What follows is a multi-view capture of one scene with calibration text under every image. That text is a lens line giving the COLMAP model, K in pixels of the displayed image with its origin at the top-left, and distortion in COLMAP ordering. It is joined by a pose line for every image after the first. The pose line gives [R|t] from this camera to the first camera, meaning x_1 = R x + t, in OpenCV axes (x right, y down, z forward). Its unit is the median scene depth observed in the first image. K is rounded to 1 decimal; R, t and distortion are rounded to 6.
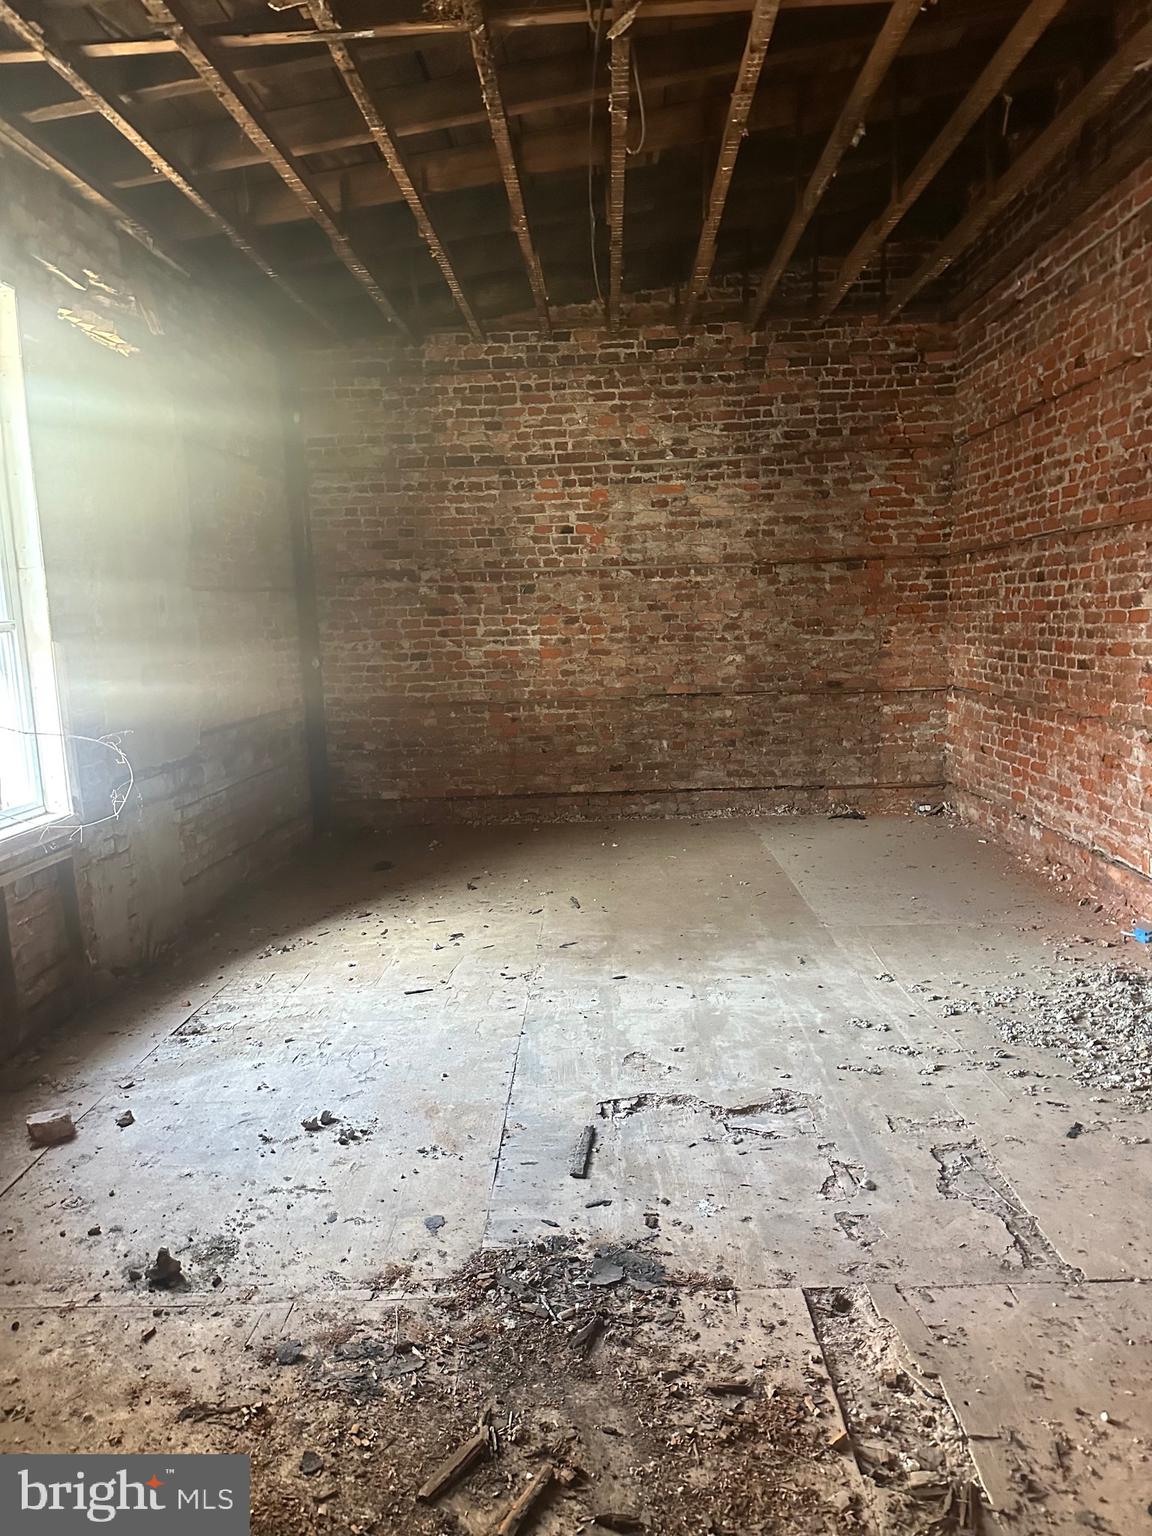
lens RADIAL K [[1088.9, 0, 572.6], [0, 1088.9, 770.2], [0, 0, 1]] dist [0.004774, -0.000599]
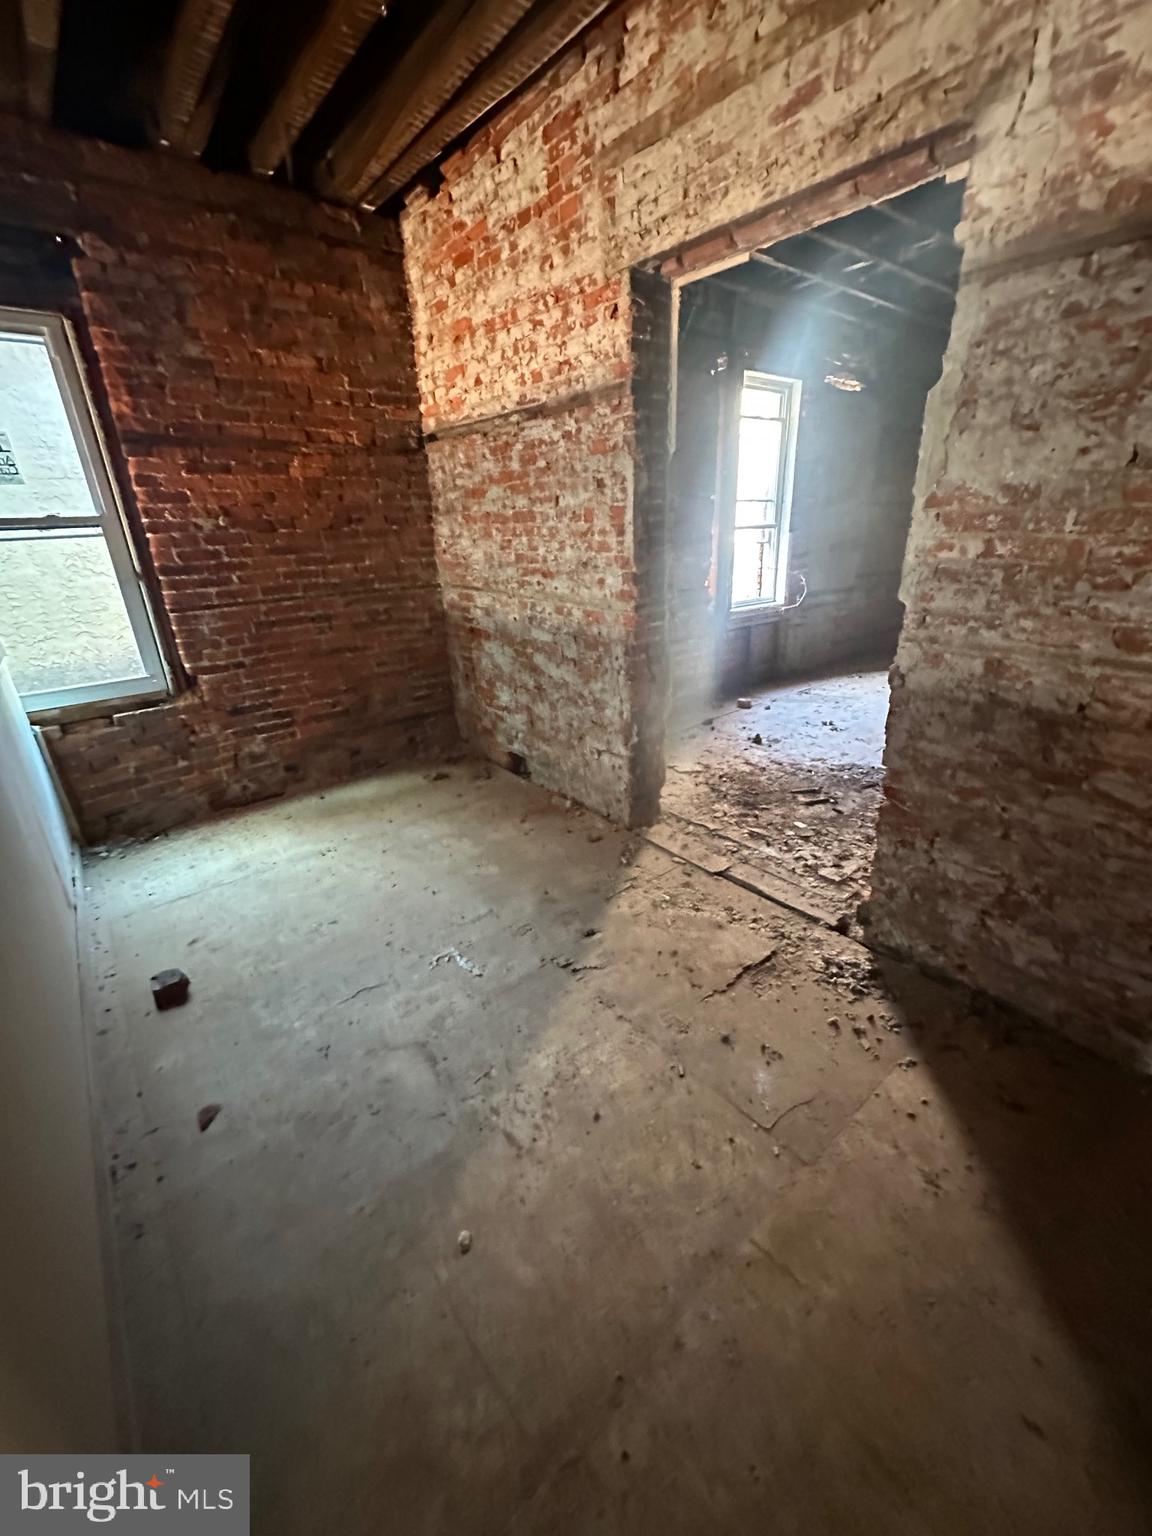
lens RADIAL K [[609.6, 0, 575.1], [0, 609.6, 761.9], [0, 0, 1]] dist [0.005601, -0.000367]
pose [[0.659300, 0.298272, -0.690186, 0.566590], [-0.115015, 0.947153, 0.299455, 0.037177], [0.743031, -0.118049, 0.658764, -0.641618]]
